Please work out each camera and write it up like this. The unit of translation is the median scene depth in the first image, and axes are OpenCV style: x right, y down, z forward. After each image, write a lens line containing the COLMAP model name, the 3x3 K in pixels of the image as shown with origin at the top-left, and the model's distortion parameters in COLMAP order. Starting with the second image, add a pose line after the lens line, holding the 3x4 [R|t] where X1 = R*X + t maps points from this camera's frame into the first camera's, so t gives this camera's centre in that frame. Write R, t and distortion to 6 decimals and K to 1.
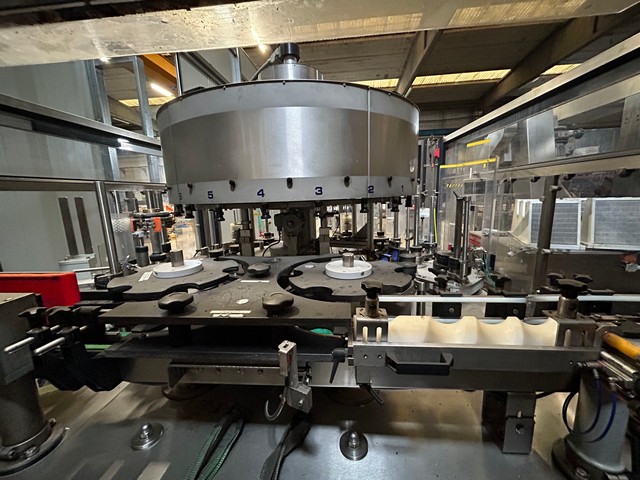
lens RADIAL K [[258.3, 0, 320.6], [0, 258.3, 240.9], [0, 0, 1]] dist [-0.000552, 0.000141]
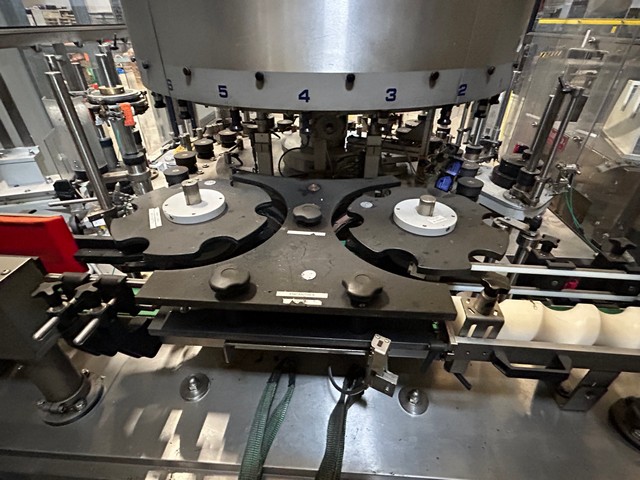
lens RADIAL K [[324.7, 0, 319.5], [0, 324.7, 239.1], [0, 0, 1]] dist [0.002003, -0.000966]
pose [[0.998942, 0.024342, 0.039014, -0.252542], [-0.038037, 0.914156, 0.403573, -0.218729], [-0.025841, -0.404630, 0.914115, 0.108536]]
